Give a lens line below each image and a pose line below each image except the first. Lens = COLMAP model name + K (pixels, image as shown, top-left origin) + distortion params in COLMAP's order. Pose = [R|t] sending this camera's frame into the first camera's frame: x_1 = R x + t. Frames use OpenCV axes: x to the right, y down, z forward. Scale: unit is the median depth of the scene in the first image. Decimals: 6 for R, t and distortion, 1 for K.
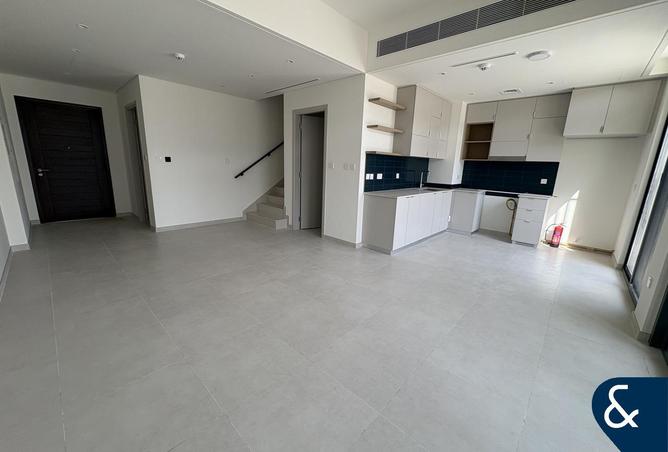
lens RADIAL K [[267.9, 0, 331.9], [0, 267.9, 225.9], [0, 0, 1]] dist [-0.001340, -0.000017]
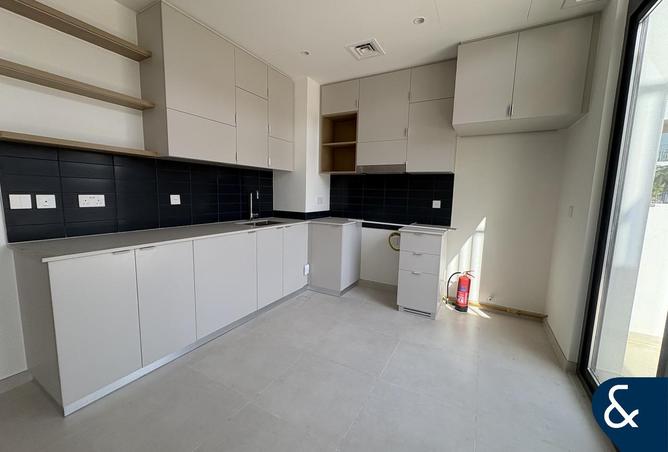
lens RADIAL K [[267.9, 0, 335.0], [0, 267.9, 224.4], [0, 0, 1]] dist [-0.001340, -0.000017]
pose [[0.969116, -0.038486, 0.243582, 0.412609], [0.062536, 0.993813, -0.091782, -0.077724], [-0.238543, 0.104180, 0.965528, 0.461643]]
